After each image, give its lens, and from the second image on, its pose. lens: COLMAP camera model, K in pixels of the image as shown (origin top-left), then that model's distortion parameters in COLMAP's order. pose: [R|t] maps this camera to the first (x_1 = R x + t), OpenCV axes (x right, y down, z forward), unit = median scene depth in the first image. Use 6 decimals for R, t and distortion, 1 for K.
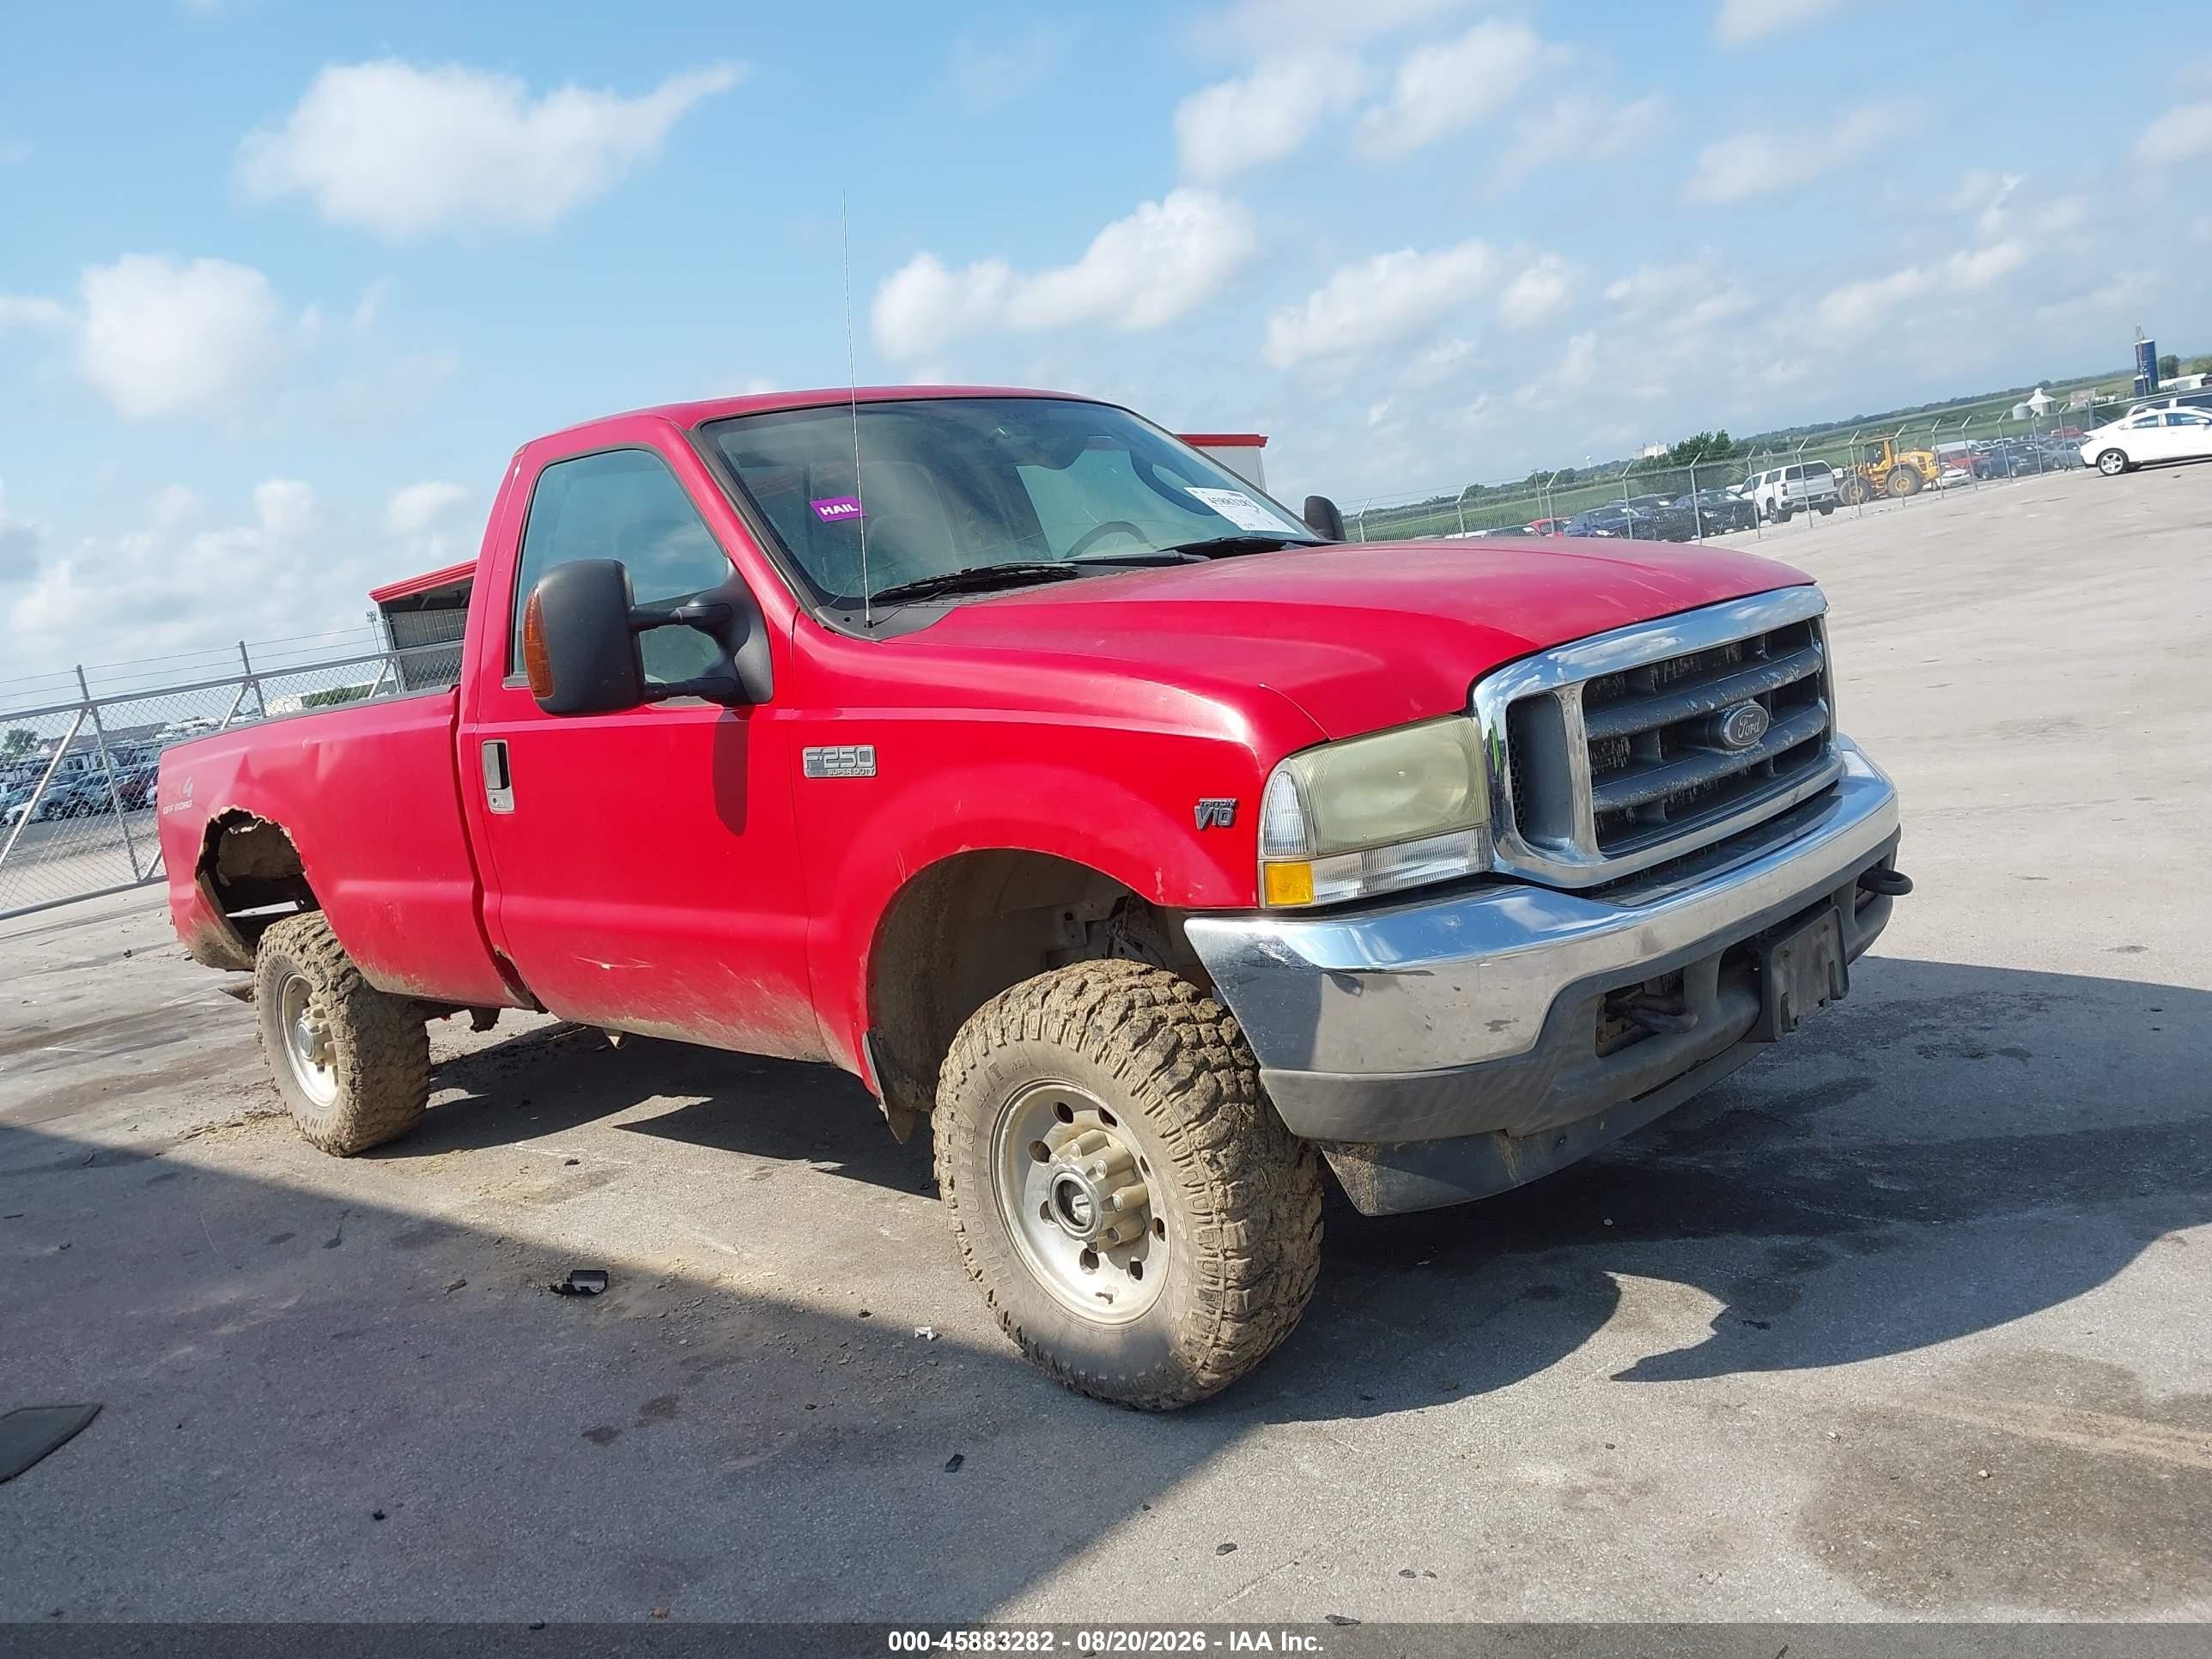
lens RADIAL K [[1734.0, 0, 1100.3], [0, 1734.0, 826.7], [0, 0, 1]] dist [0.024521, -0.030580]
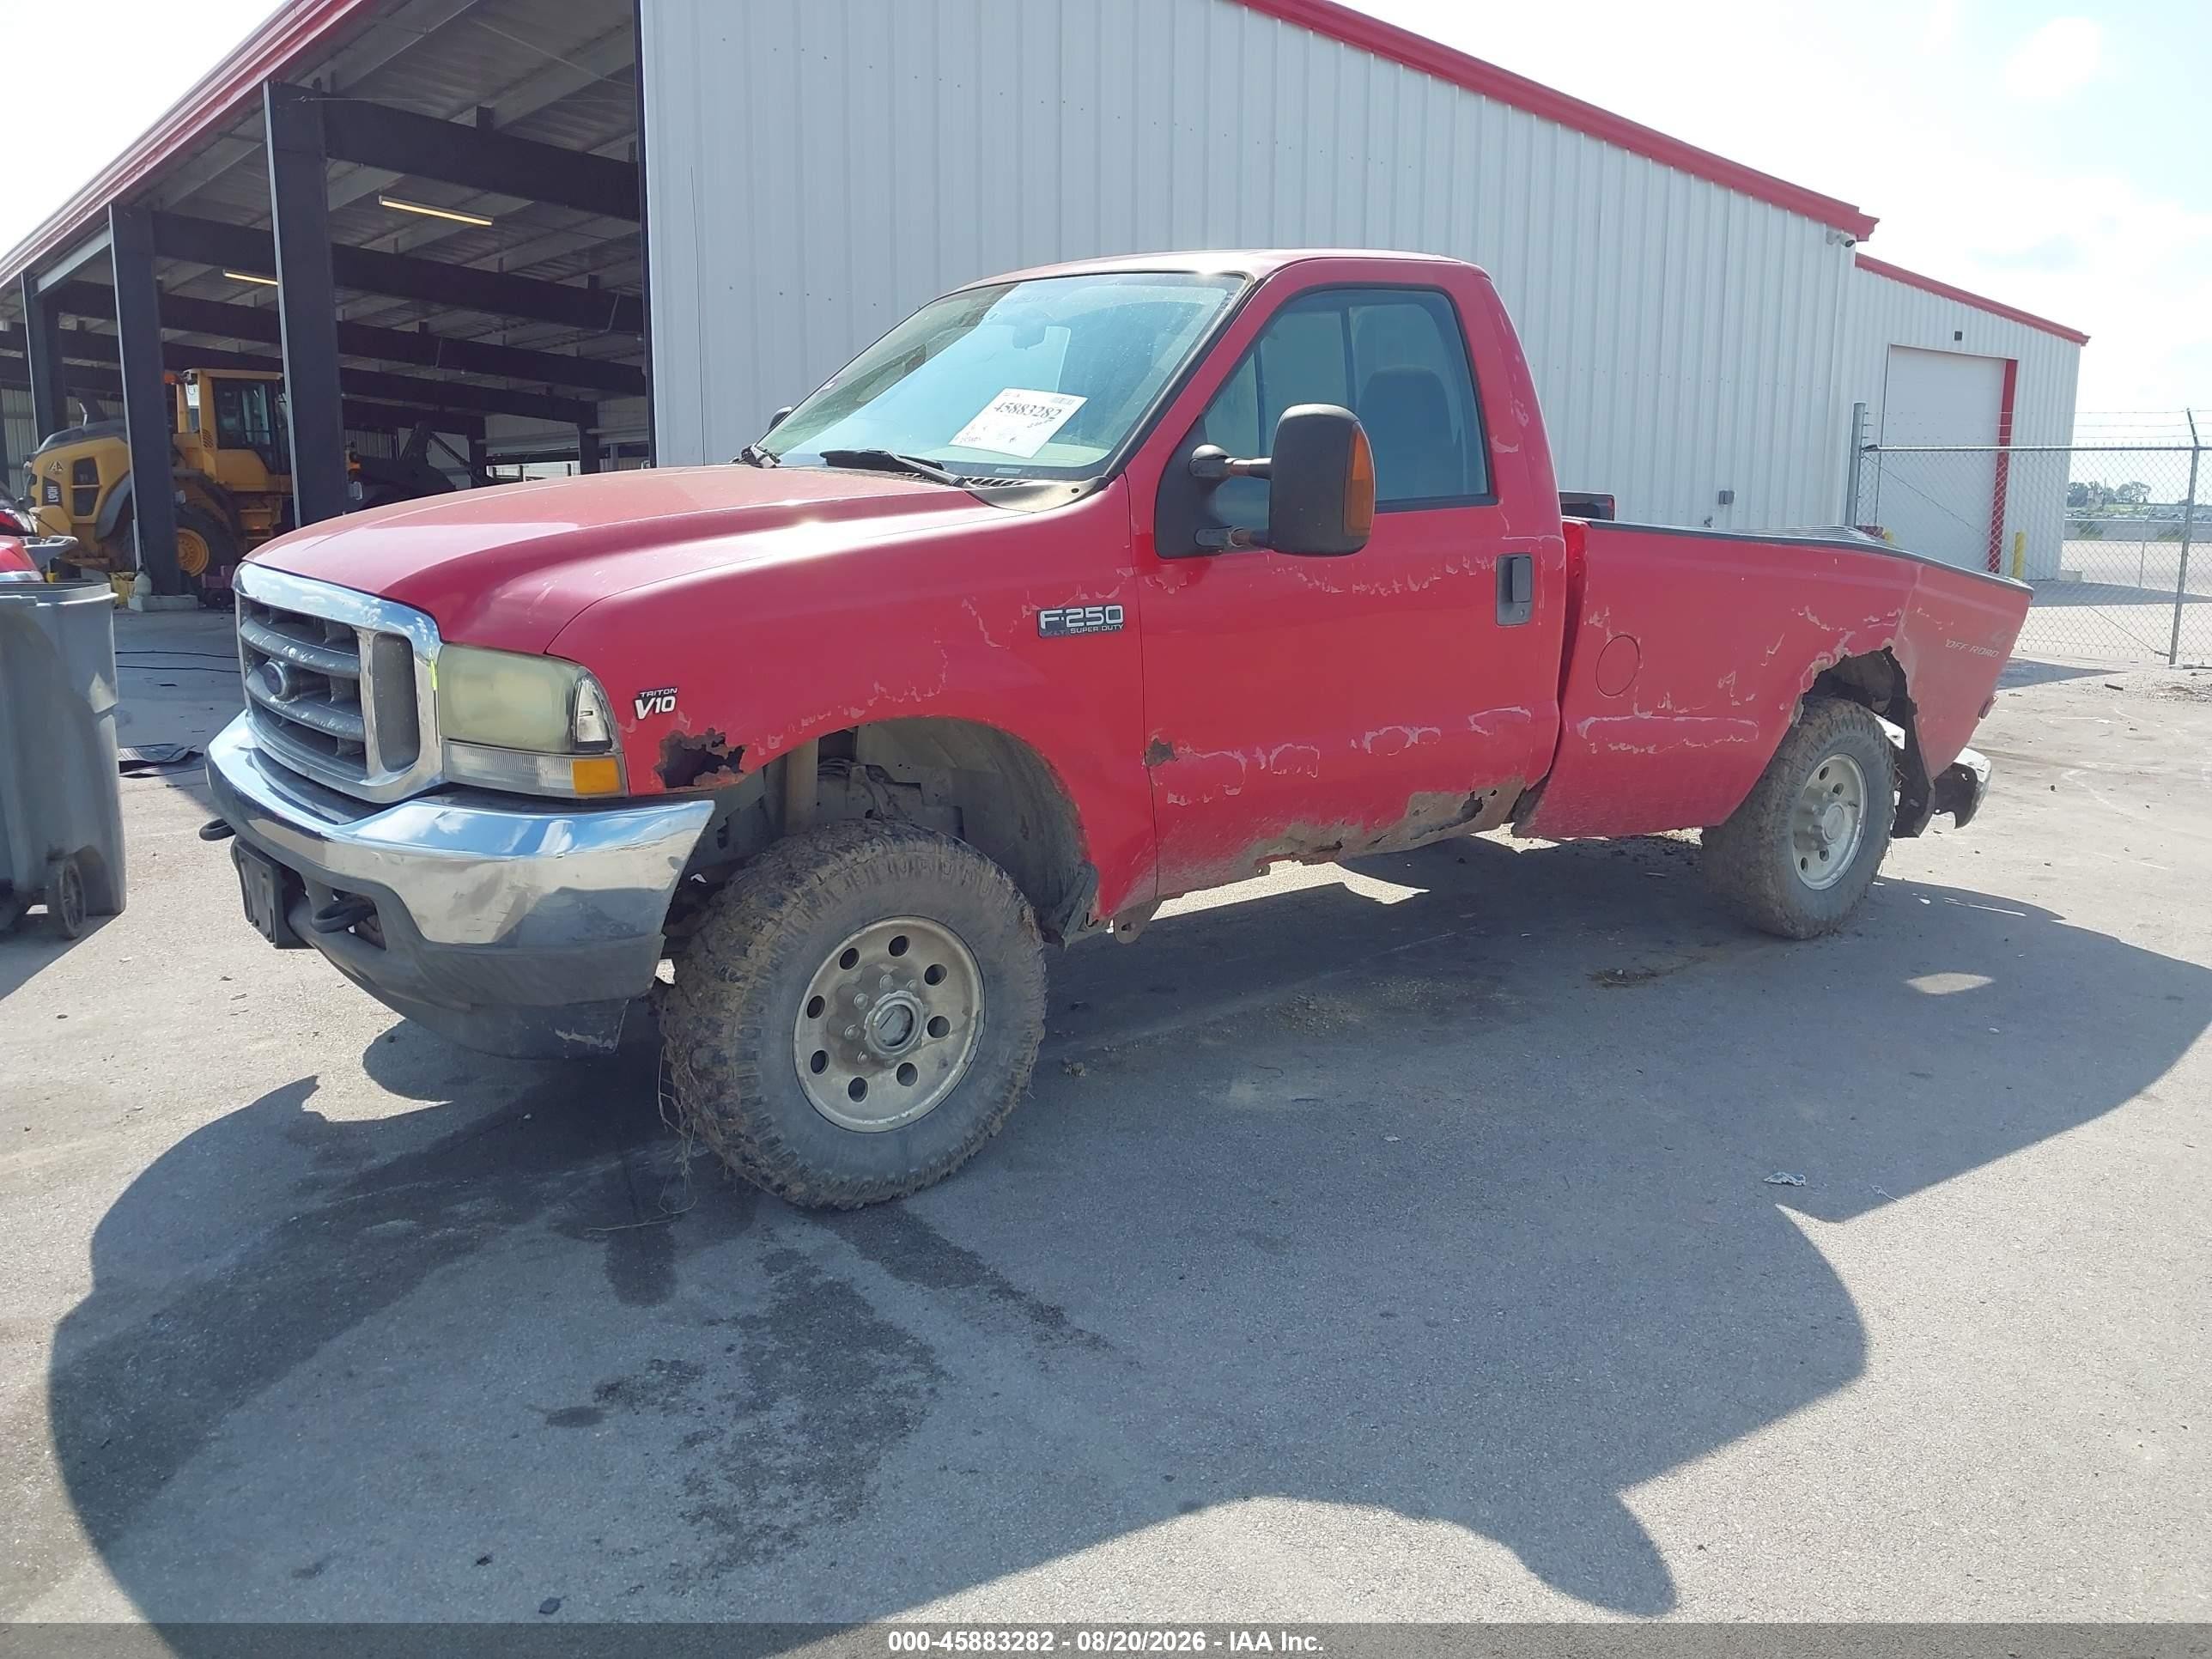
lens RADIAL K [[1734.0, 0, 1100.3], [0, 1734.0, 826.7], [0, 0, 1]] dist [0.024521, -0.030580]
pose [[-0.144982, 0.348313, -0.926098, 1.108052], [-0.127797, 0.921555, 0.366611, -0.365385], [0.981146, 0.171505, -0.089096, 1.314349]]
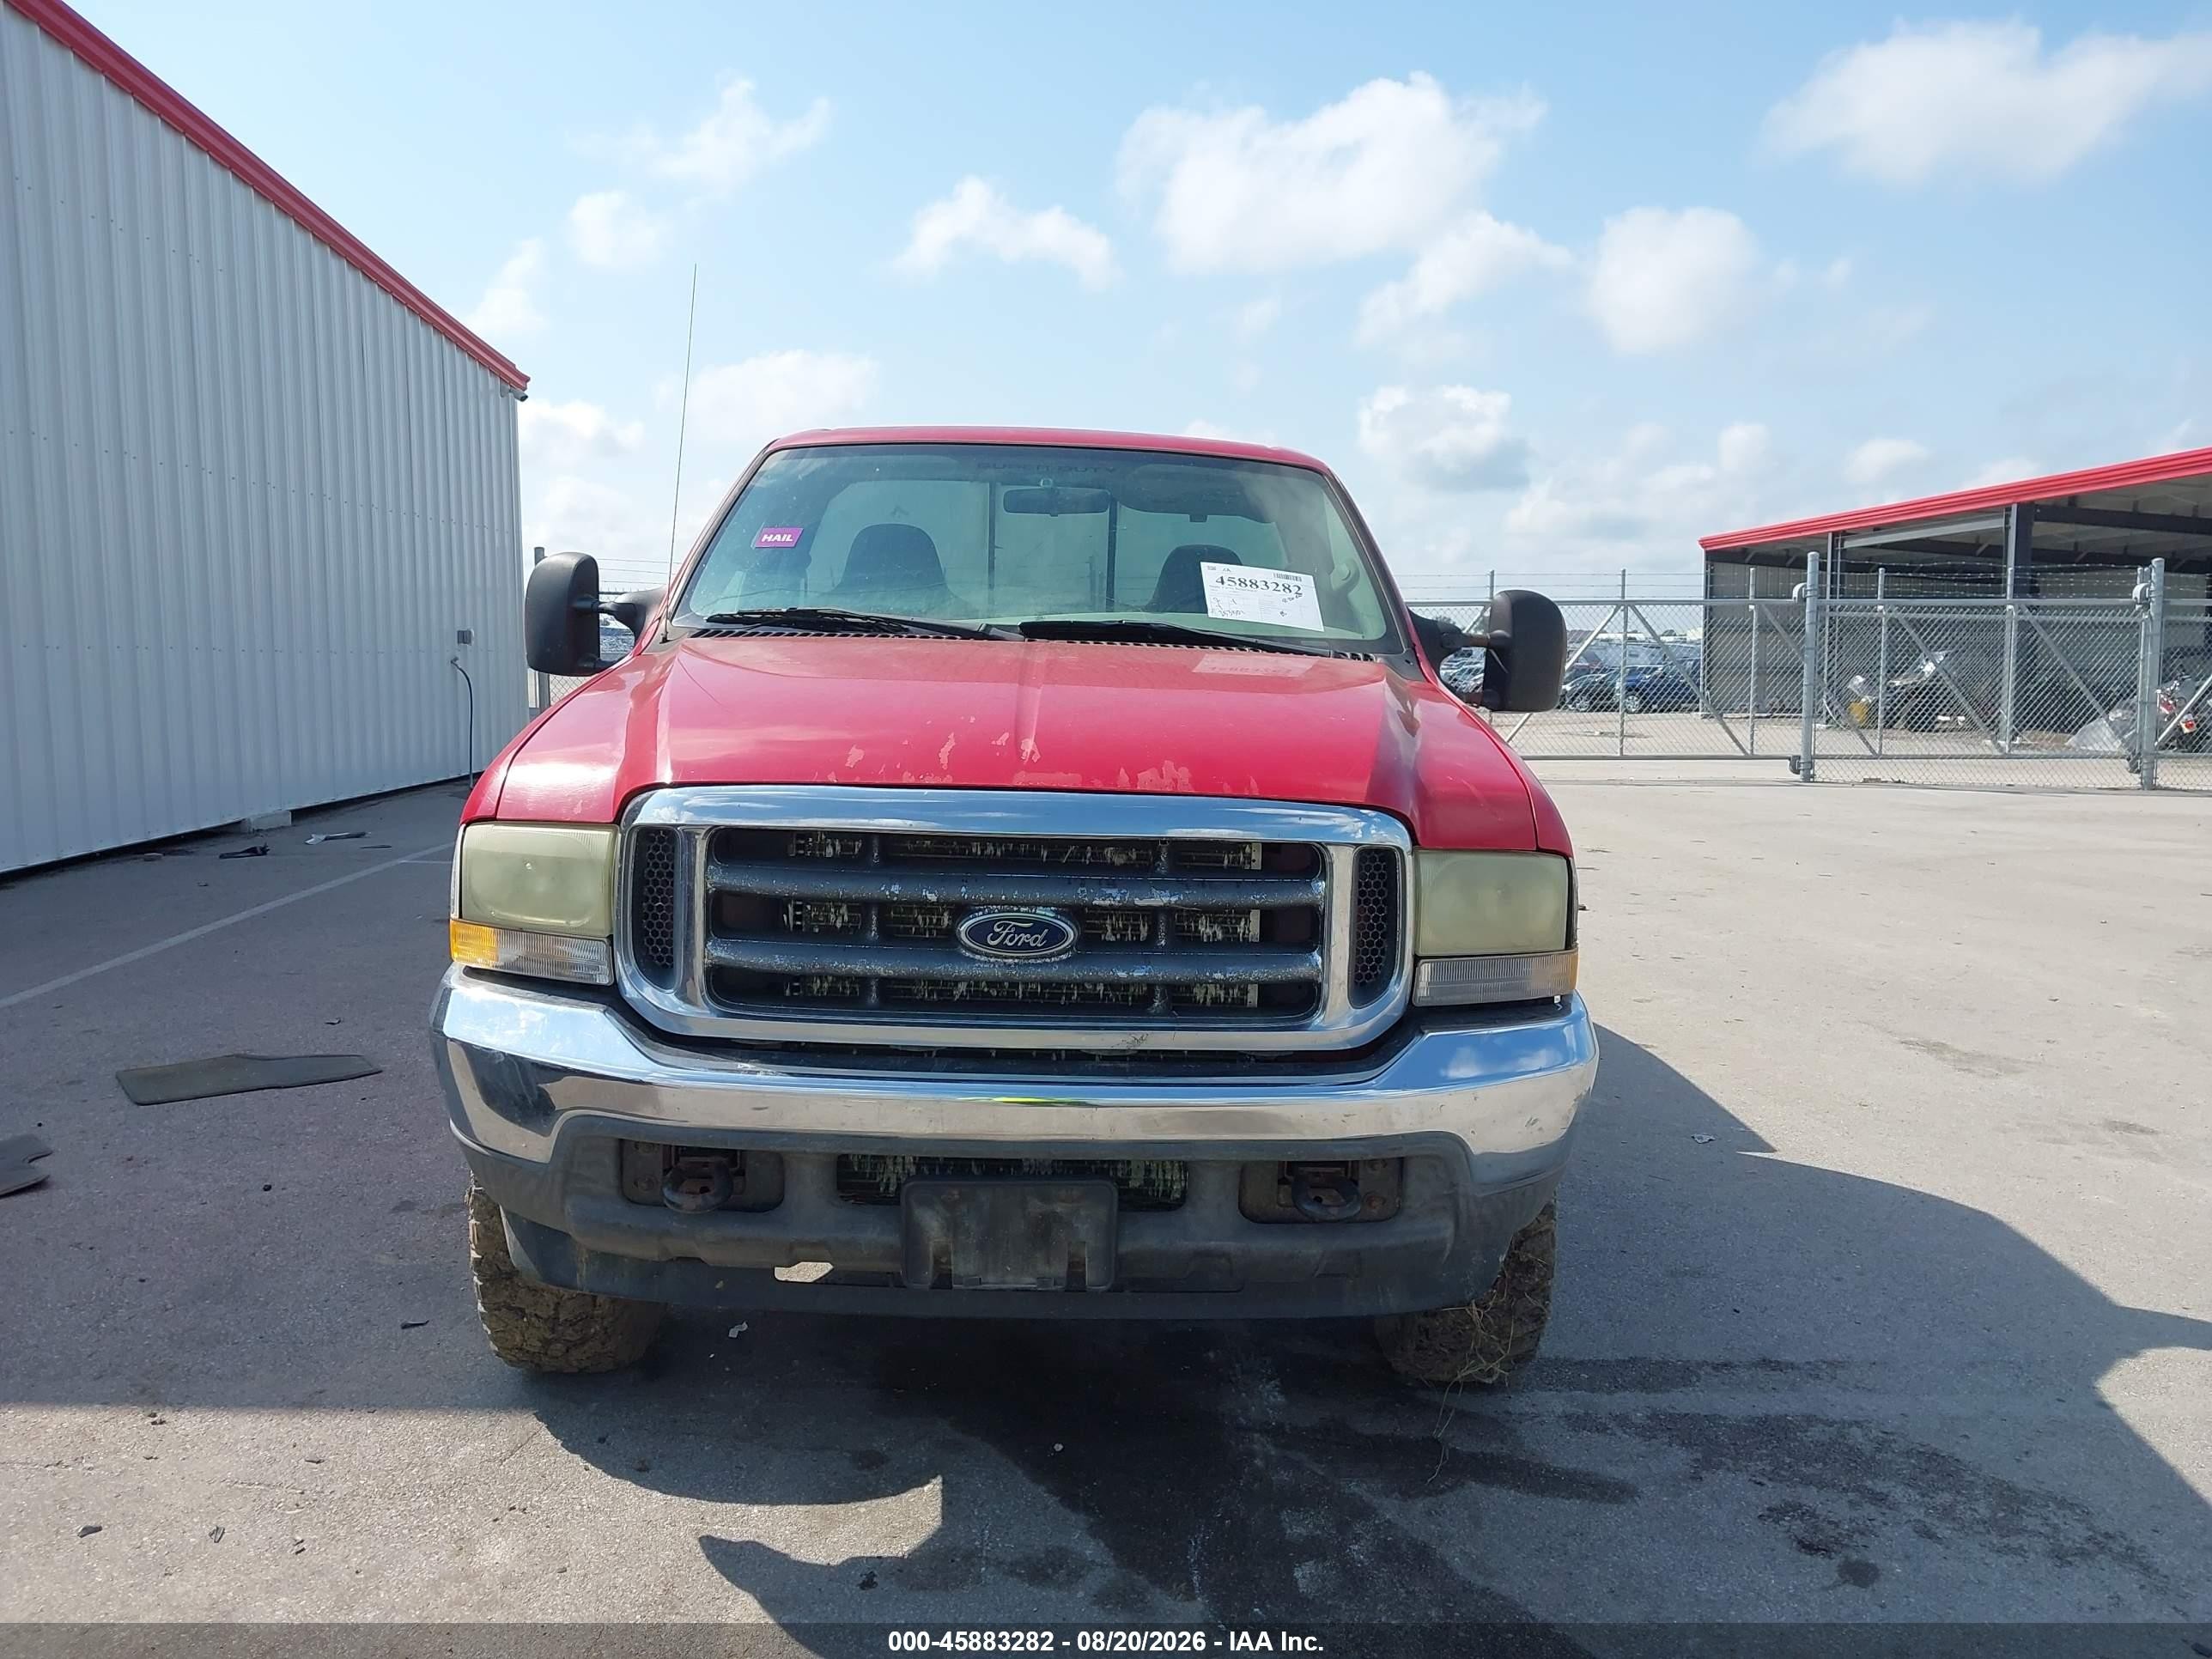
lens RADIAL K [[1734.0, 0, 1100.3], [0, 1734.0, 826.7], [0, 0, 1]] dist [0.024521, -0.030580]
pose [[0.695486, 0.246350, -0.674990, 0.762460], [-0.225833, 0.966730, 0.120136, -0.174794], [0.682128, 0.068882, 0.727981, 0.319537]]
